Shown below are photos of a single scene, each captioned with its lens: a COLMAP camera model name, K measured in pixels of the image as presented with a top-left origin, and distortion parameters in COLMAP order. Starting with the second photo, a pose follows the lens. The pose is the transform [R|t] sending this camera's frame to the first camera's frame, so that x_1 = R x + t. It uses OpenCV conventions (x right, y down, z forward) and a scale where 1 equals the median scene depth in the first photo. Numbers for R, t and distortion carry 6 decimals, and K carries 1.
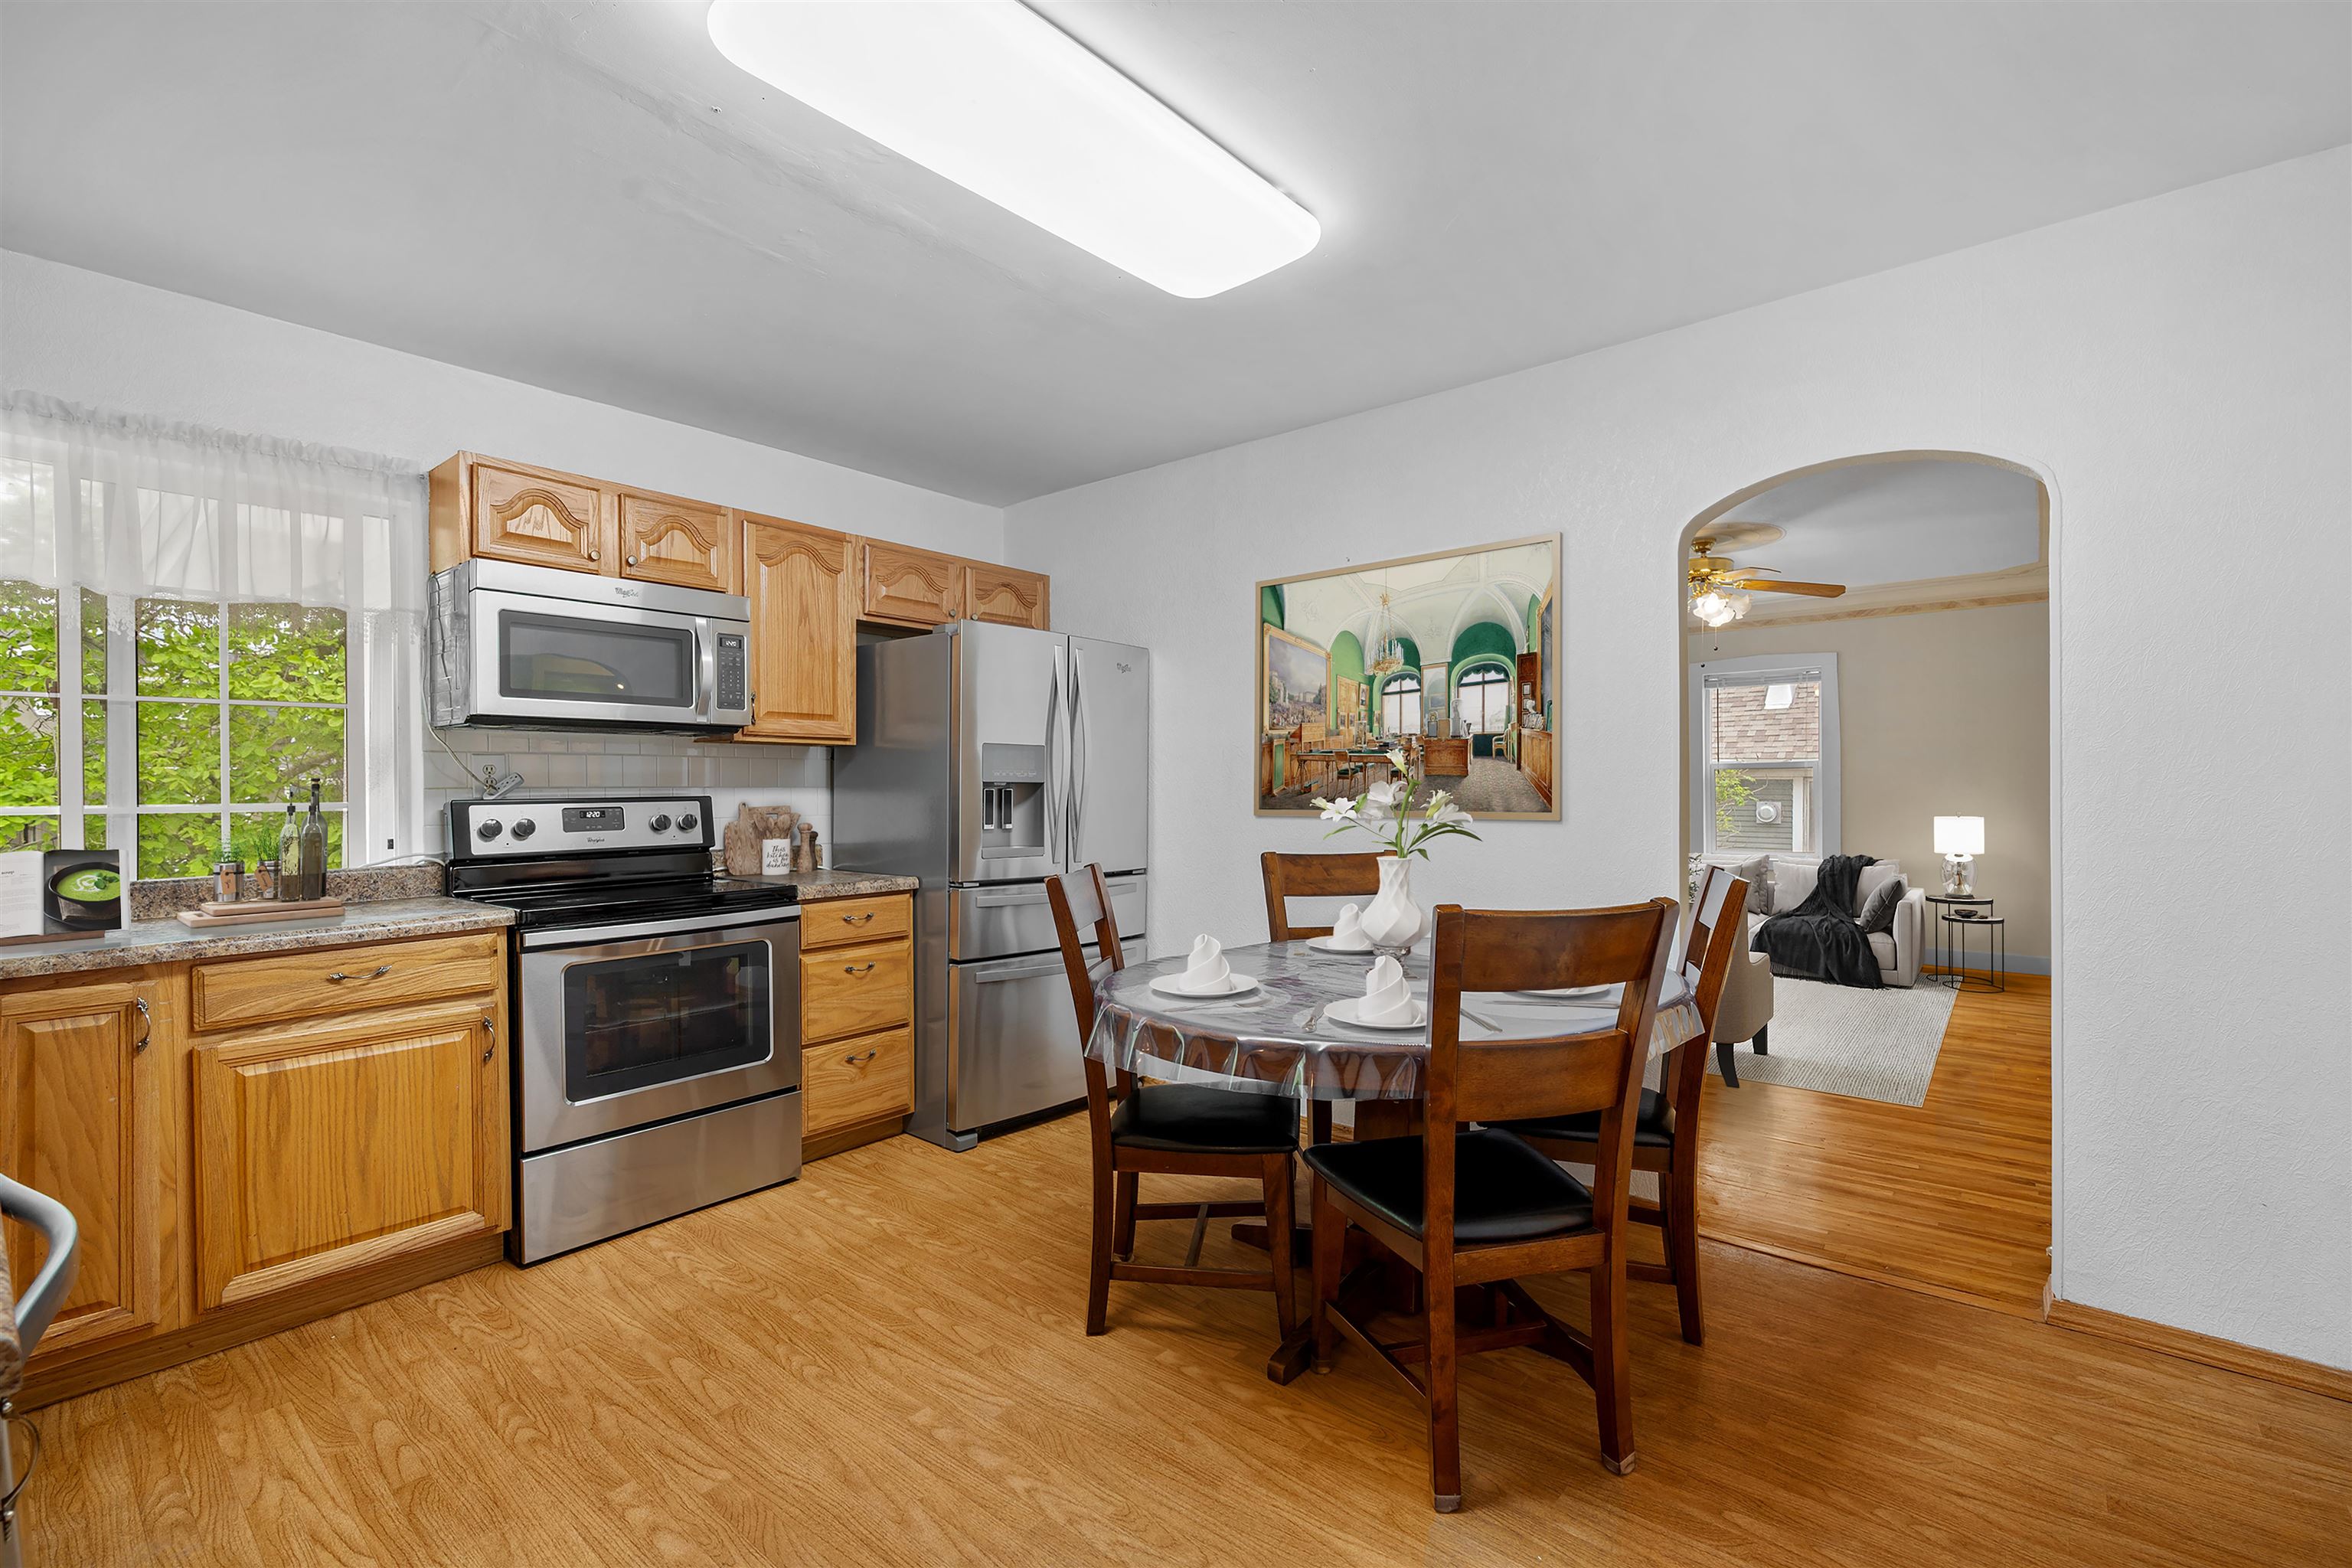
lens RADIAL K [[1028.9, 0, 1195.7], [0, 1028.9, 787.9], [0, 0, 1]] dist [0.000646, -0.000790]
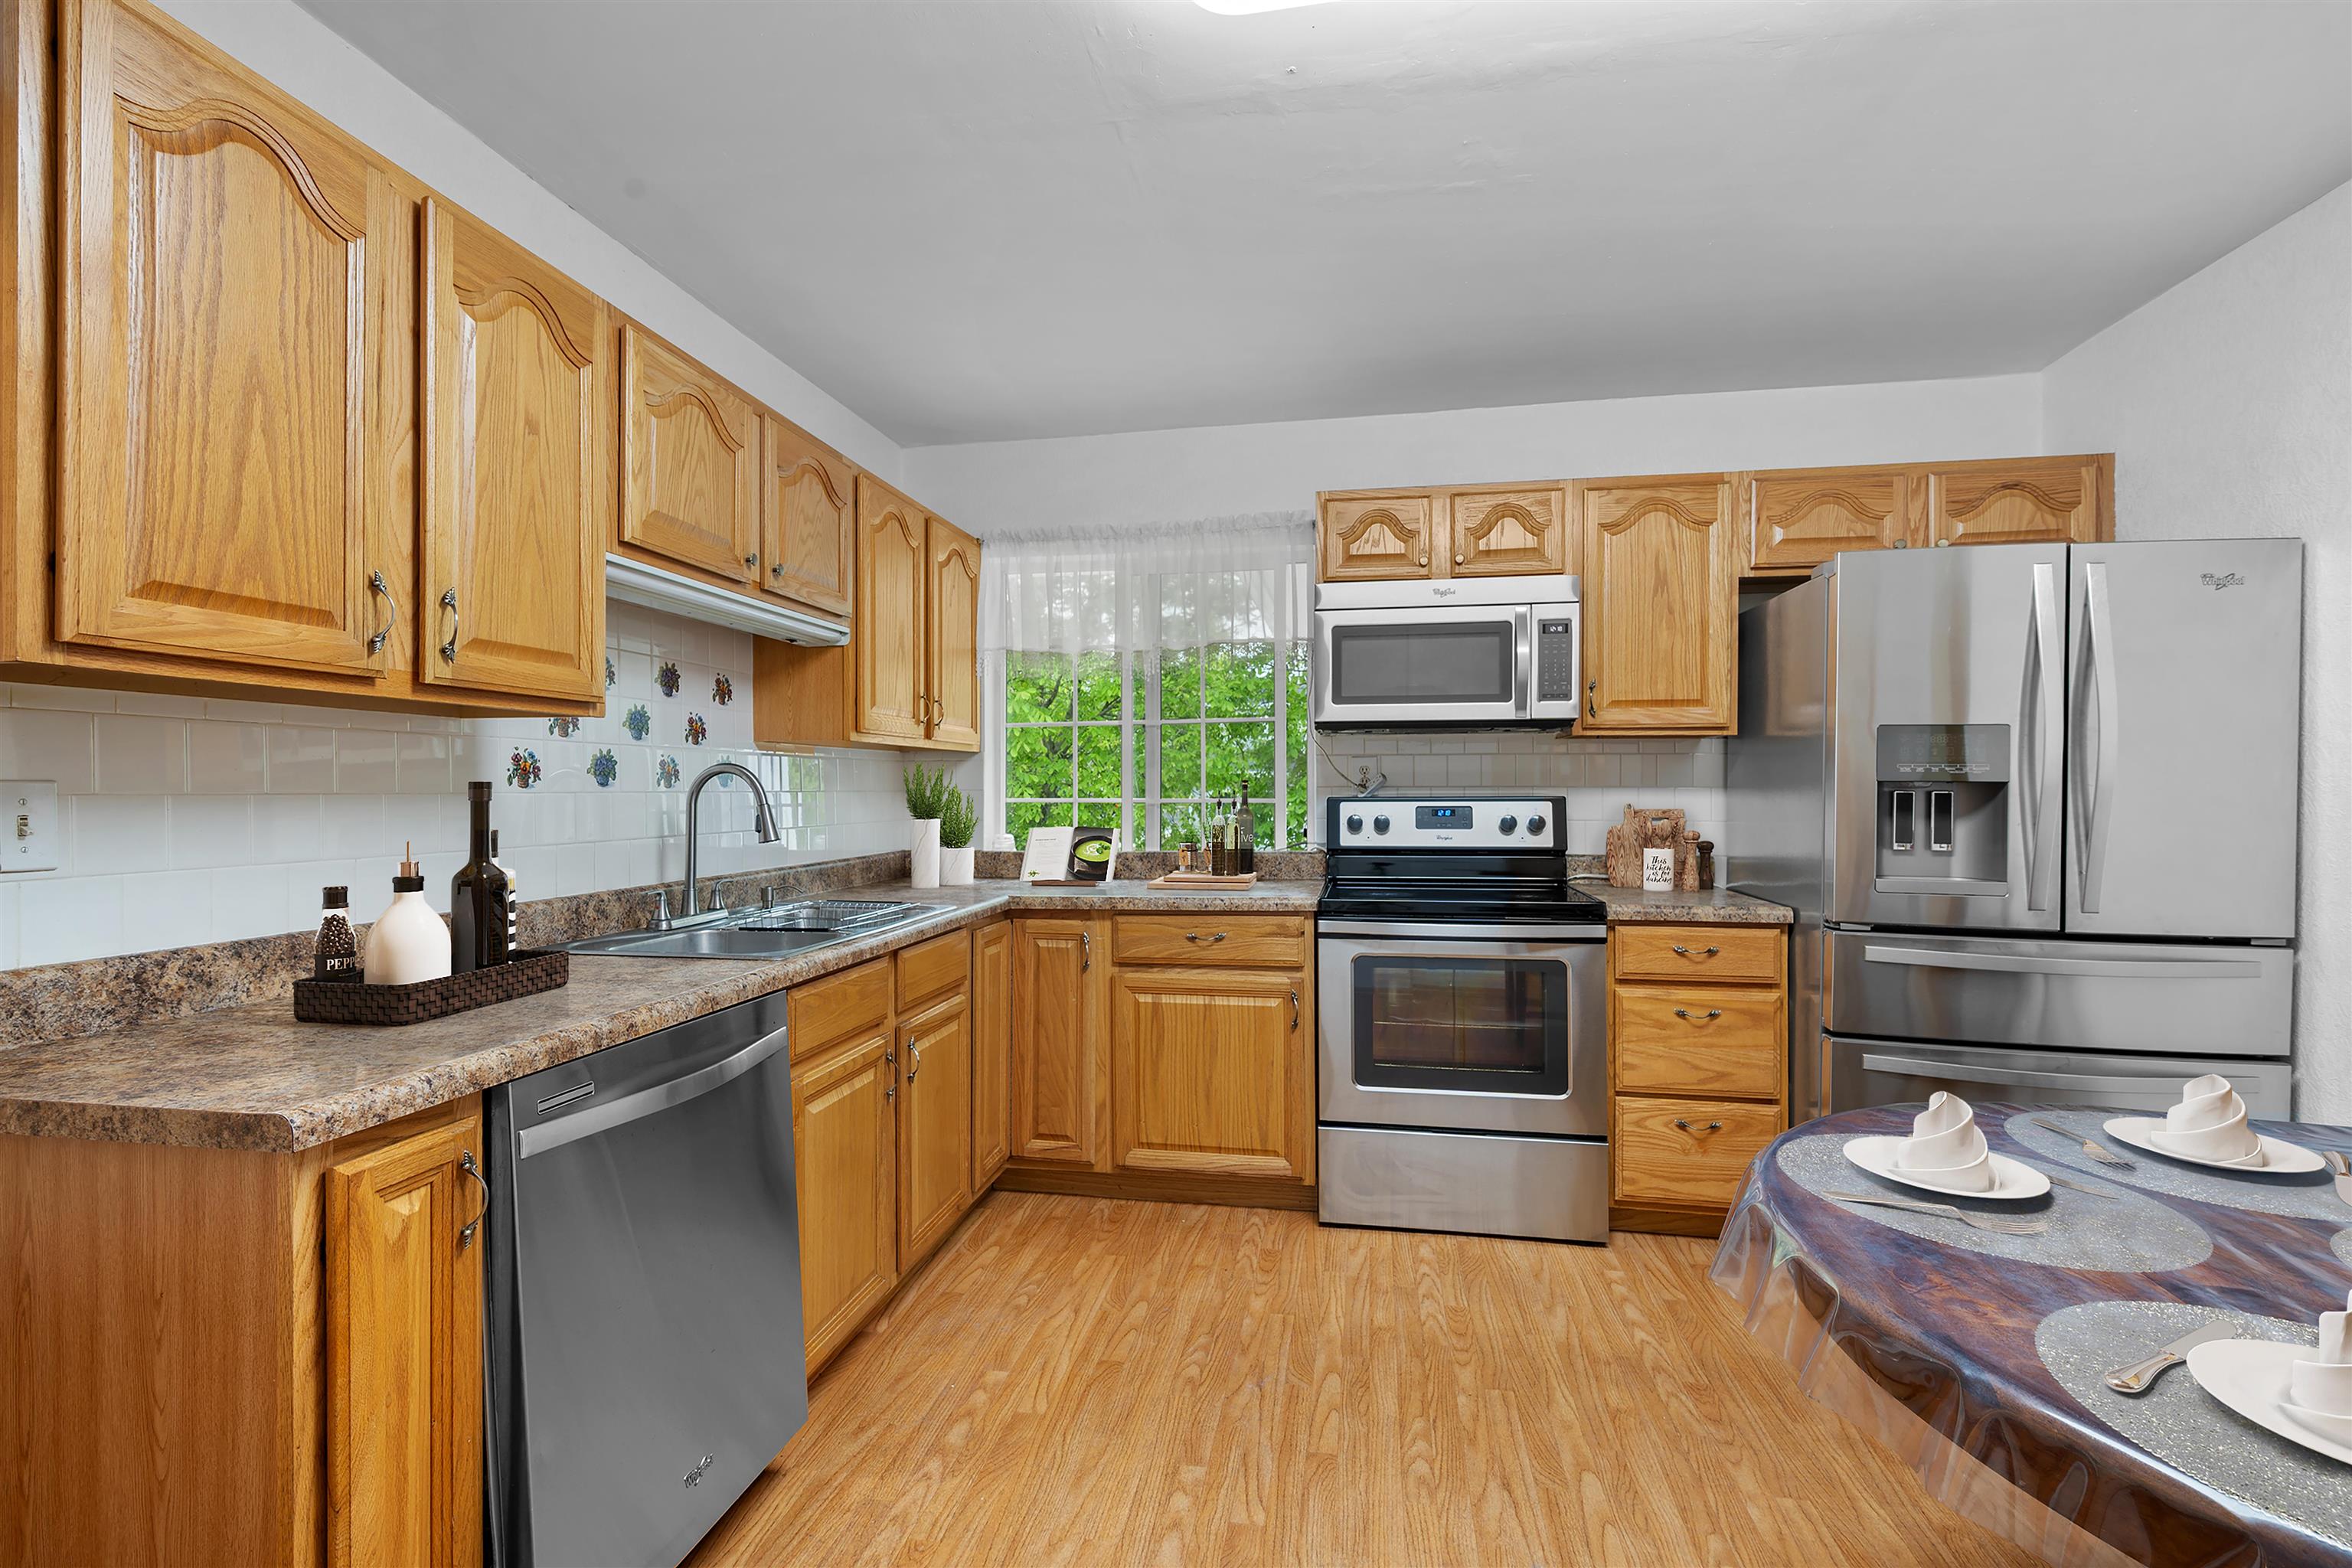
lens RADIAL K [[1028.9, 0, 1172.9], [0, 1028.9, 784.5], [0, 0, 1]] dist [0.000646, -0.000790]
pose [[0.479620, 0.004212, -0.877466, 0.209820], [-0.003621, 0.999989, 0.002821, -0.004901], [0.877469, 0.001824, 0.479630, 0.303772]]
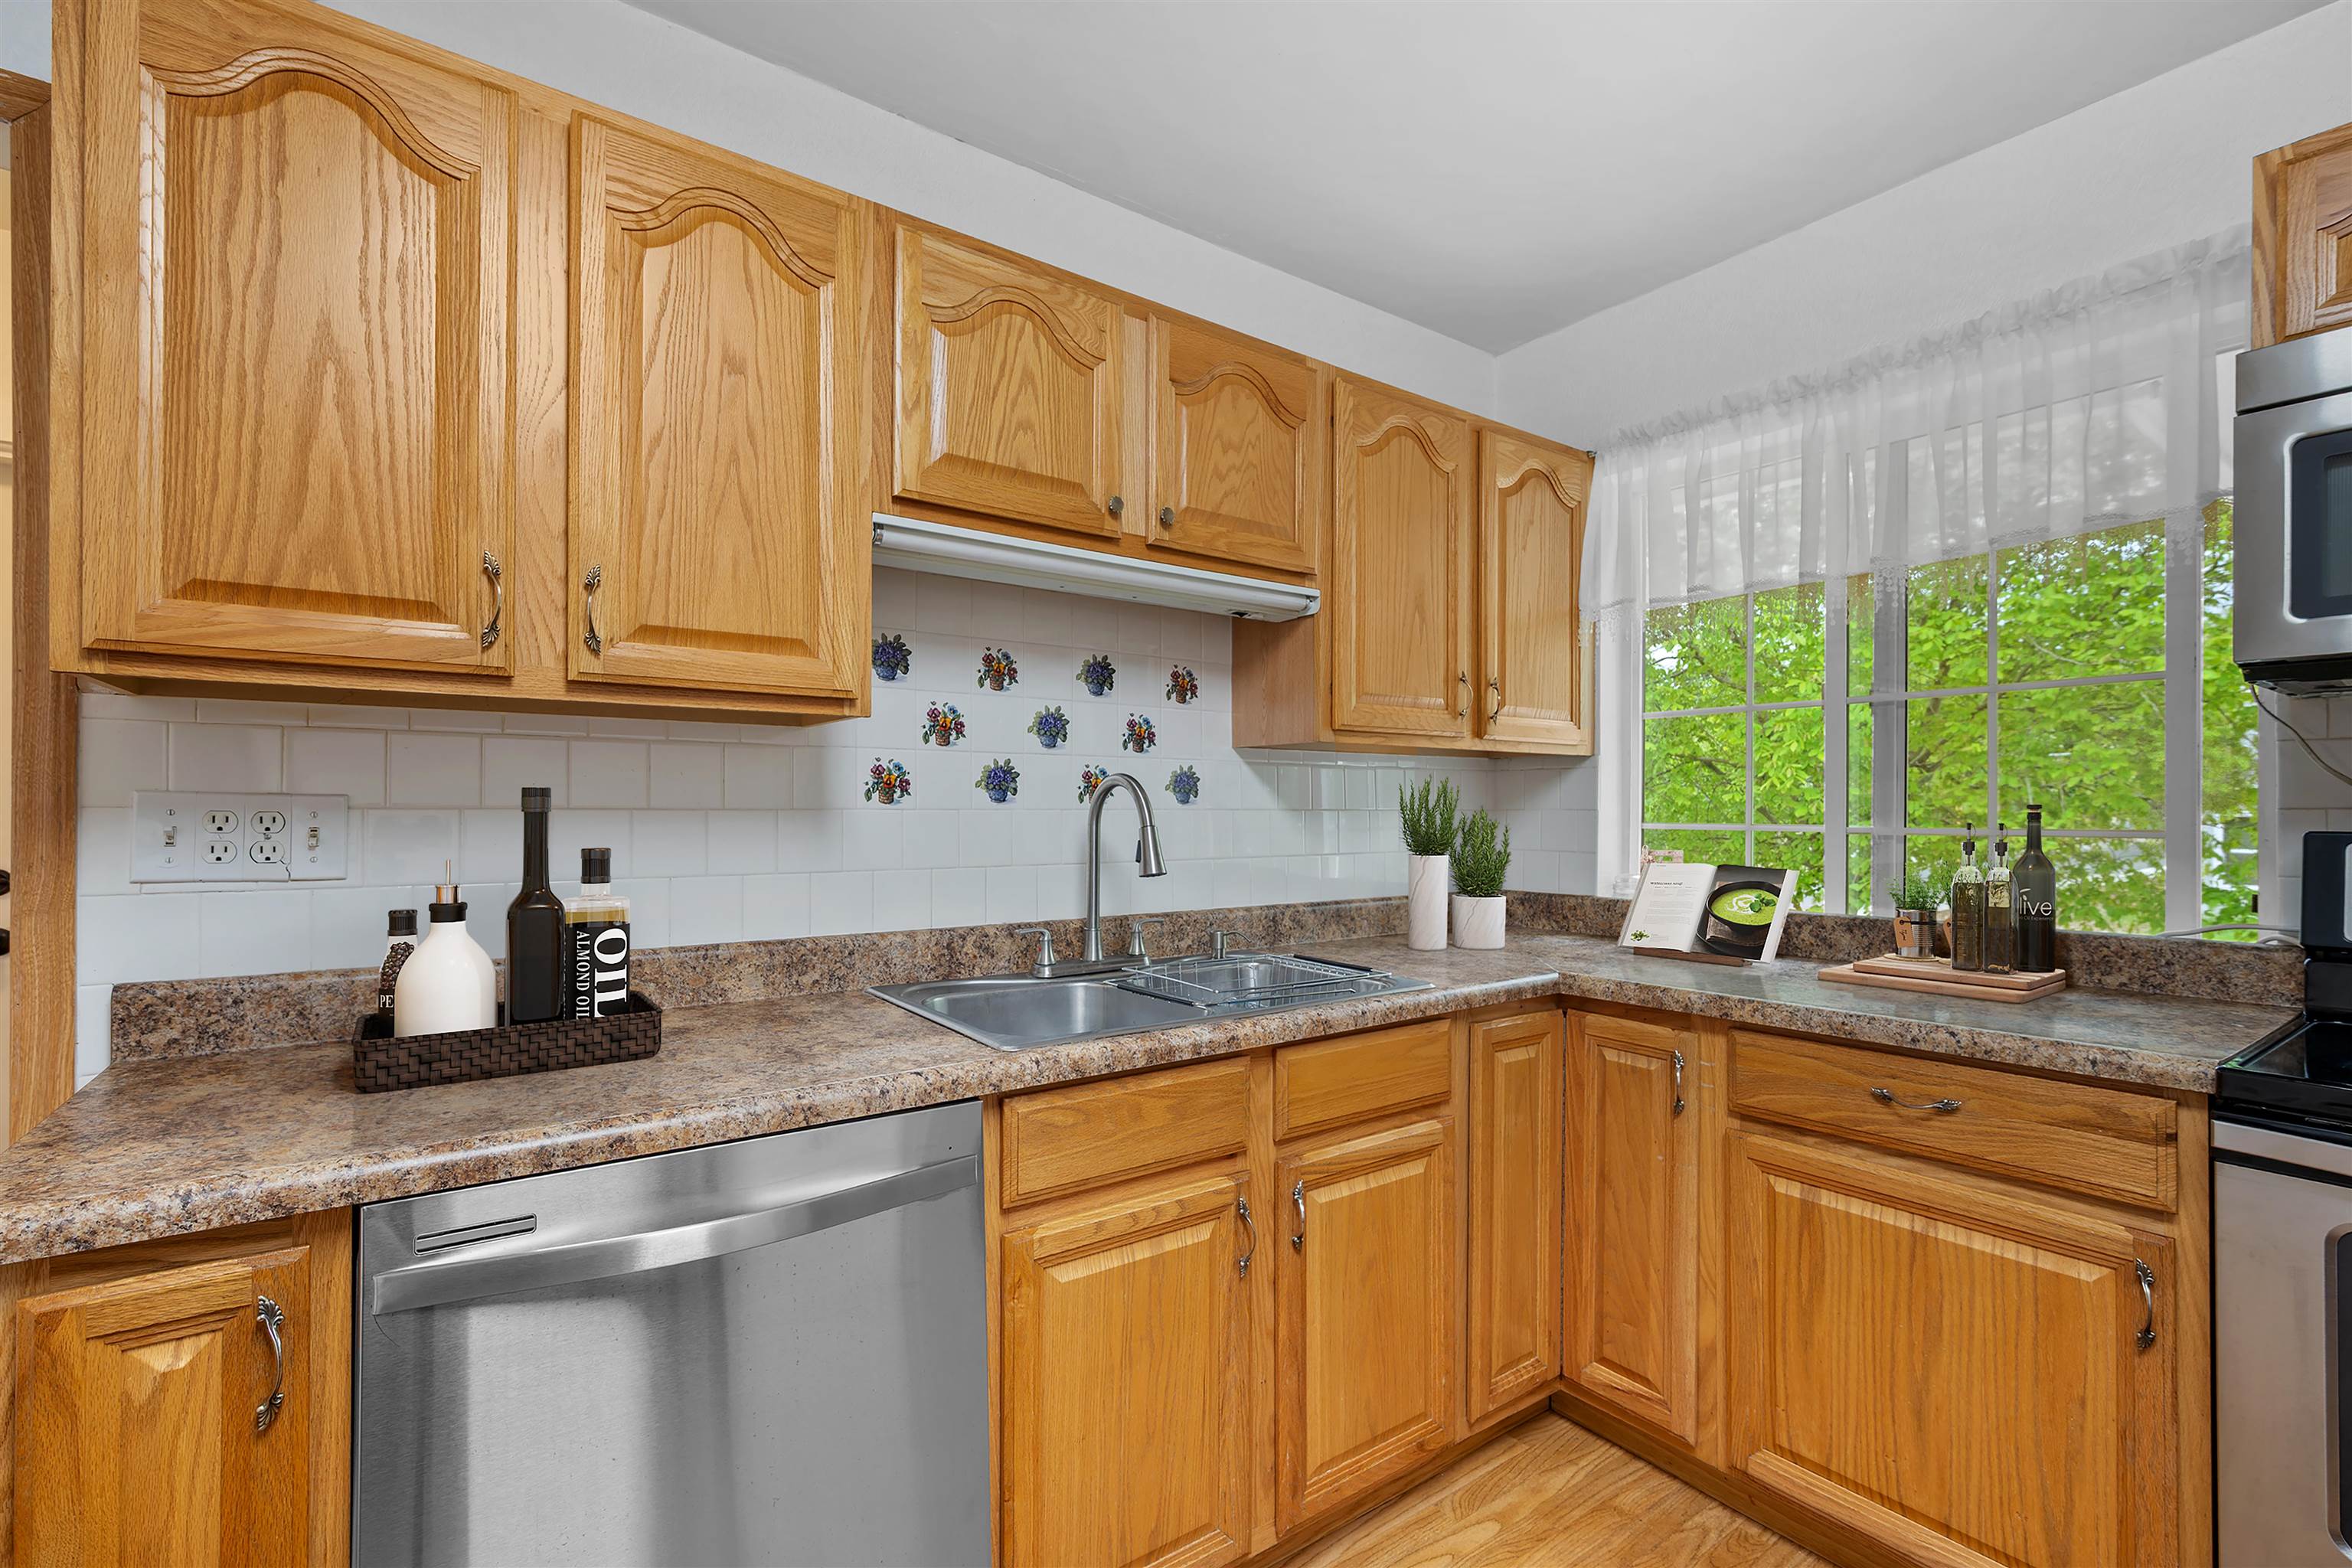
lens RADIAL K [[1028.9, 0, 1189.8], [0, 1028.9, 801.7], [0, 0, 1]] dist [0.000646, -0.000790]
pose [[-0.257273, 0.003725, -0.966332, -0.071614], [-0.002626, 0.999986, 0.004554, -0.003445], [0.966335, 0.003710, -0.257259, 0.600417]]
